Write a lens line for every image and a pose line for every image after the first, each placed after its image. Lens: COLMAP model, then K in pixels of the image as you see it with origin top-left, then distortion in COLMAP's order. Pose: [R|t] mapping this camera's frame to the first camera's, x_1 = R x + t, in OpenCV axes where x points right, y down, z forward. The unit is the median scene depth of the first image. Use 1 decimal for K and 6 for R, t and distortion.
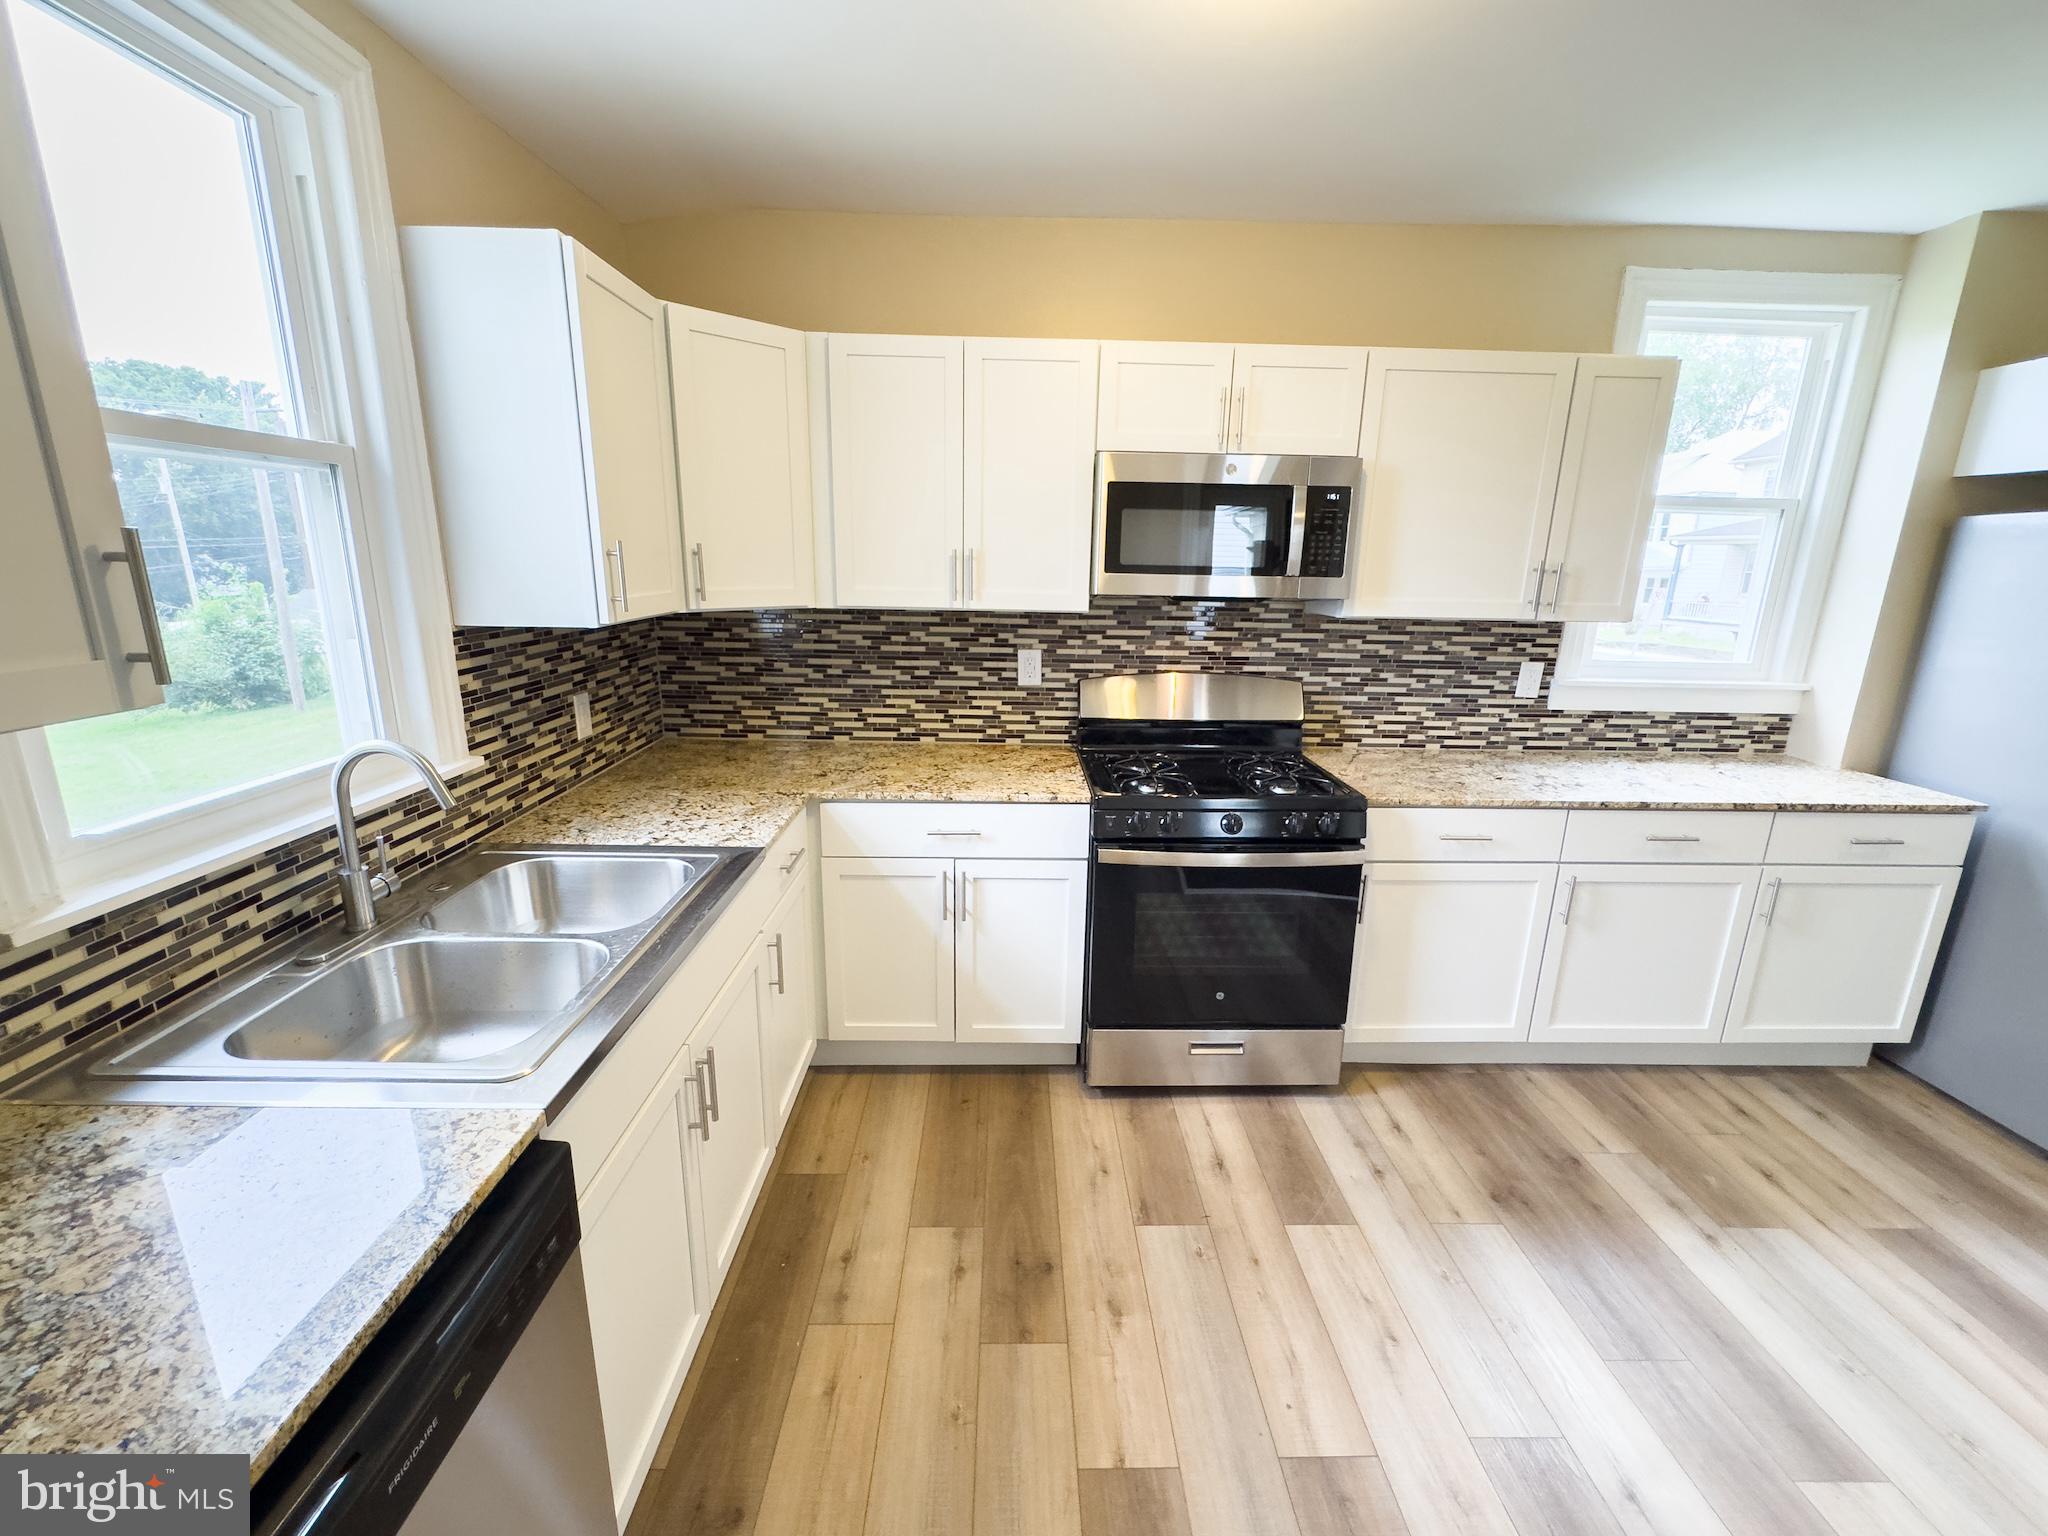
lens RADIAL K [[855.3, 0, 1024.0], [0, 855.3, 768.0], [0, 0, 1]] dist [-0.000710, 0.000036]
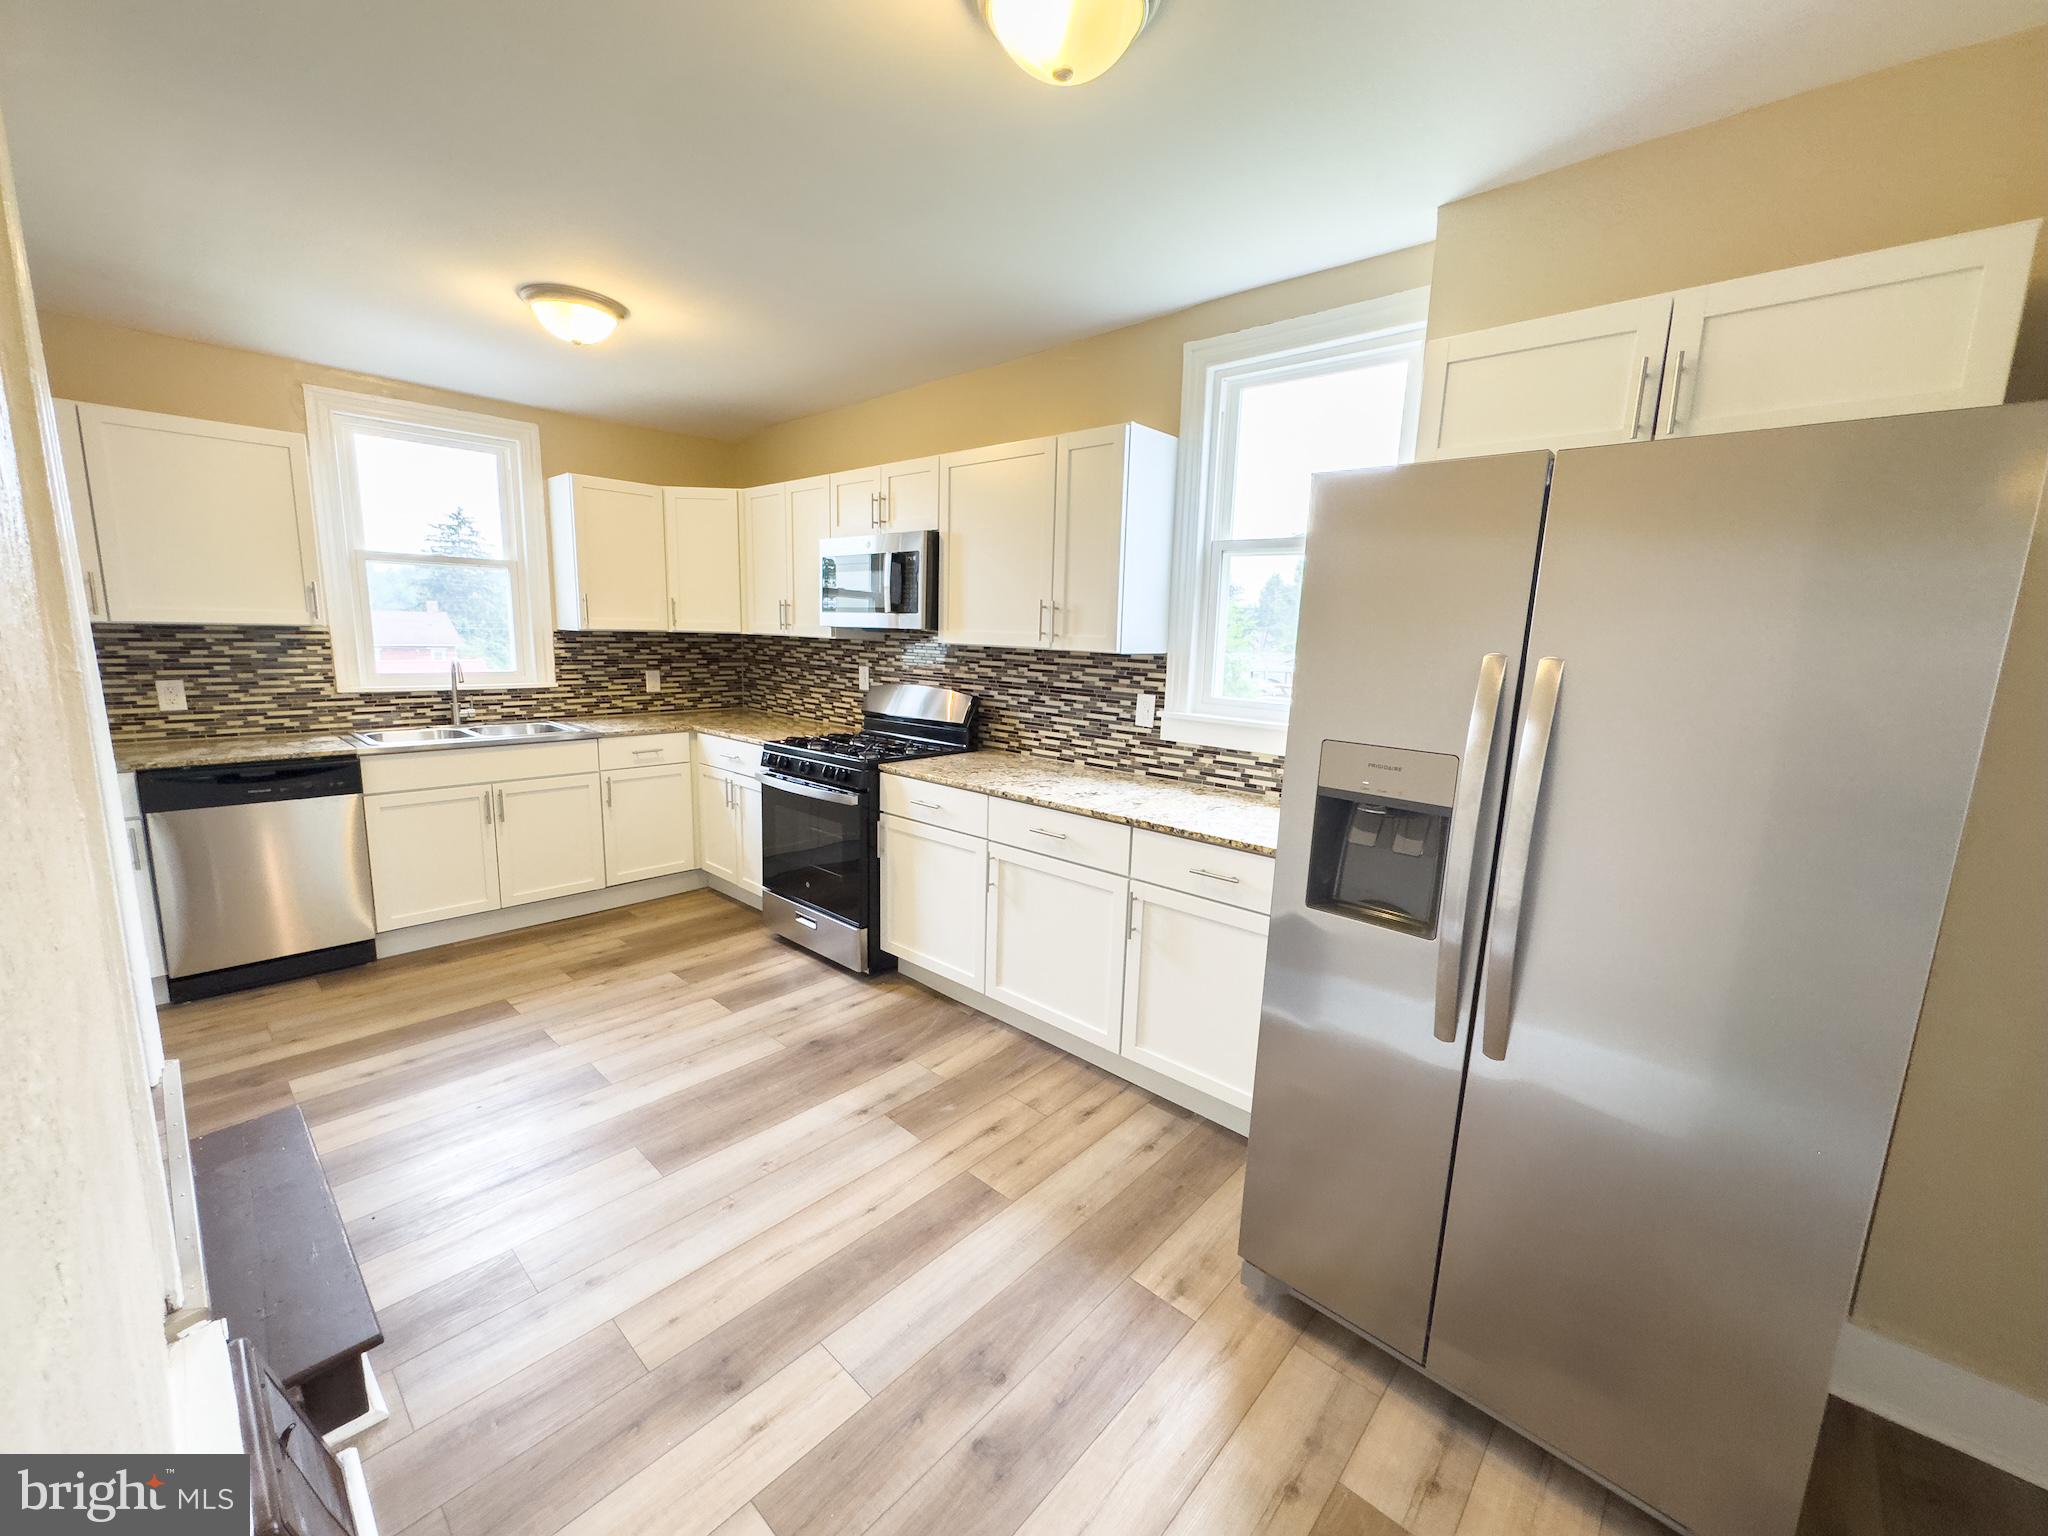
lens RADIAL K [[820.7, 0, 1024.0], [0, 820.7, 768.0], [0, 0, 1]] dist [-0.001527, 0.000068]
pose [[0.723848, 0.117565, -0.679869, 1.224454], [-0.182798, 0.982841, -0.024666, 0.024622], [0.665303, 0.142133, 0.732919, 0.135031]]
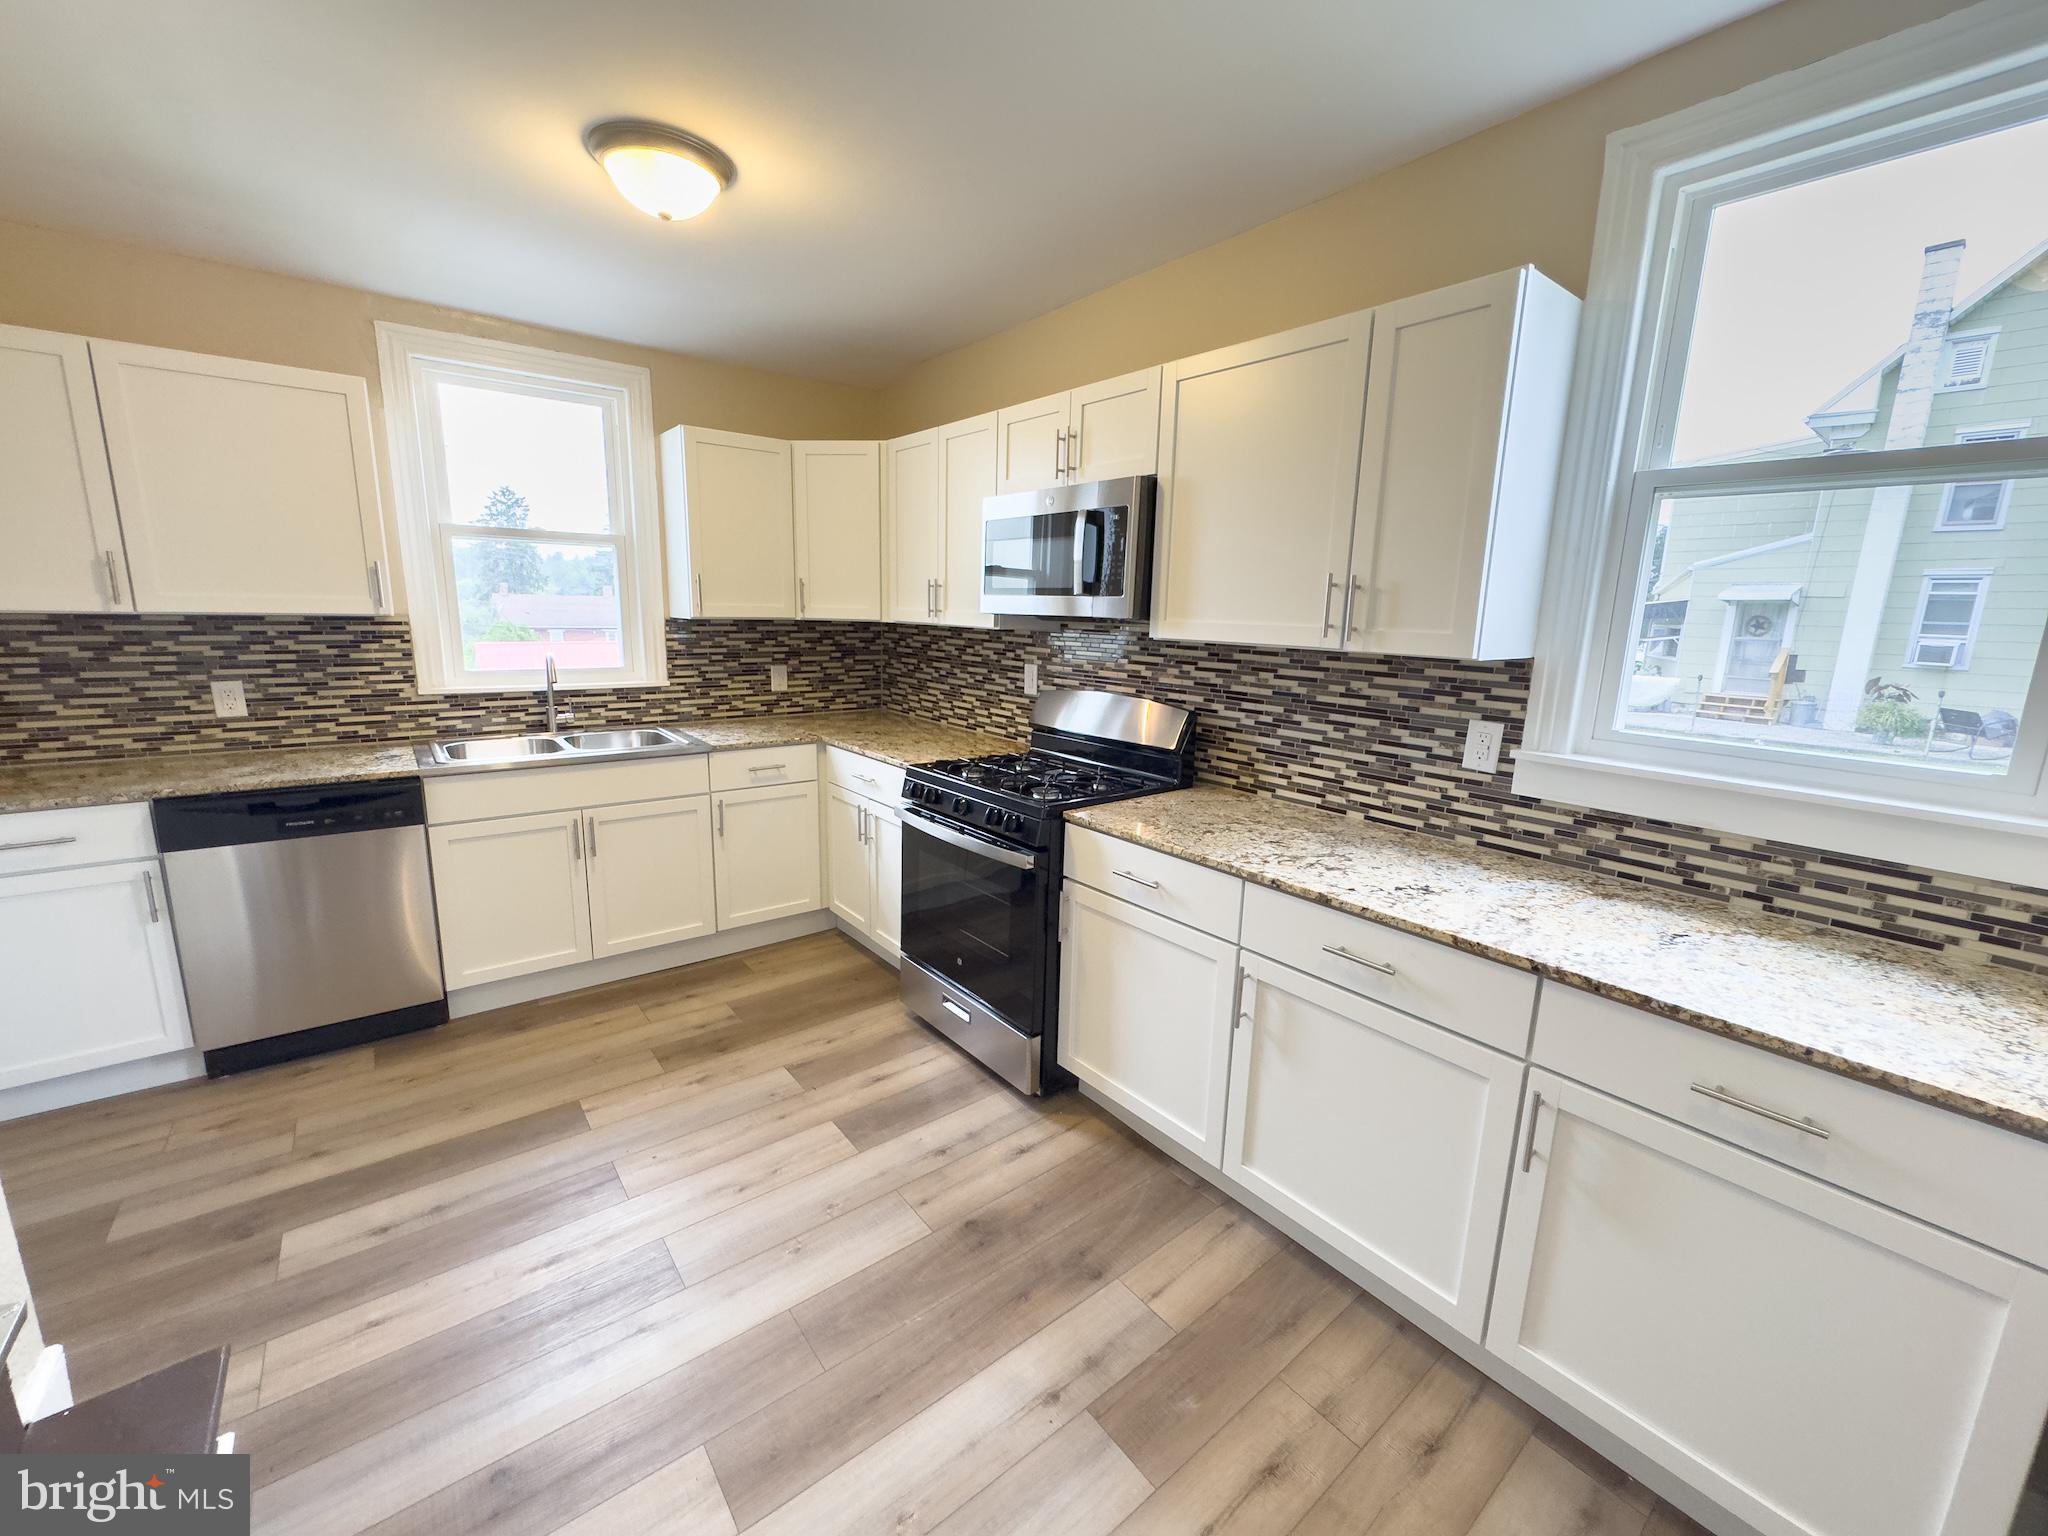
lens RADIAL K [[820.7, 0, 1024.0], [0, 820.7, 768.0], [0, 0, 1]] dist [-0.001527, 0.000068]
pose [[0.605572, 0.150919, -0.781349, 0.908322], [-0.207132, 0.977902, 0.028350, -0.026638], [0.768361, 0.144675, 0.623450, 0.294245]]
